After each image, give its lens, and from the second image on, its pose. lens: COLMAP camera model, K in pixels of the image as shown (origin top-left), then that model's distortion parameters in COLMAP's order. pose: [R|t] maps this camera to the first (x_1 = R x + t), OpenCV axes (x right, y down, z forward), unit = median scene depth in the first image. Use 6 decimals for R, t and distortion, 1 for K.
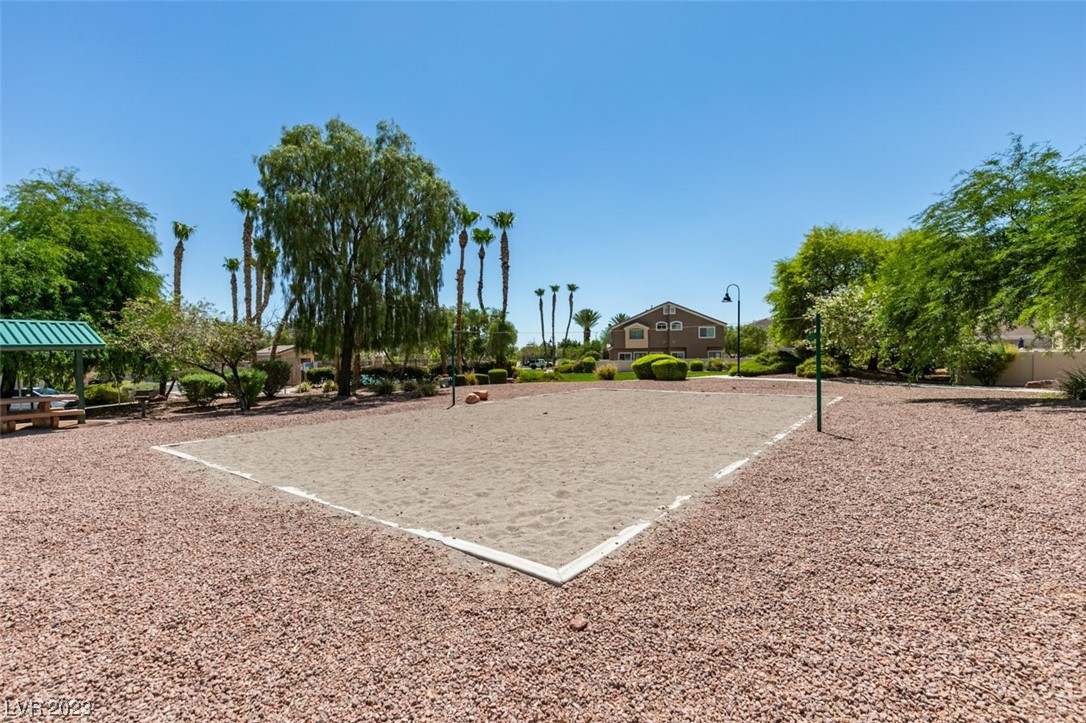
lens RADIAL K [[503.5, 0, 543.5], [0, 503.5, 356.1], [0, 0, 1]] dist [0.004874, 0.000243]
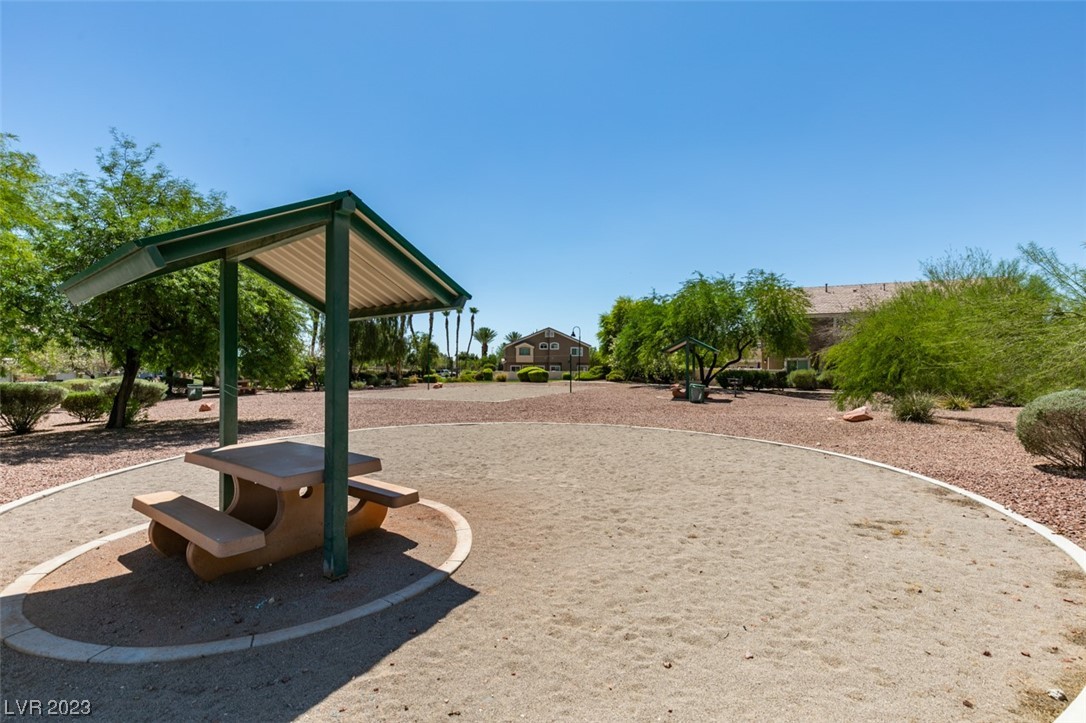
lens RADIAL K [[503.5, 0, 543.1], [0, 503.5, 362.7], [0, 0, 1]] dist [0.004874, 0.000243]
pose [[0.978236, 0.021083, 0.206423, -0.035676], [-0.018738, 0.999736, -0.013309, 0.001573], [-0.206649, 0.009152, 0.978372, -0.279056]]
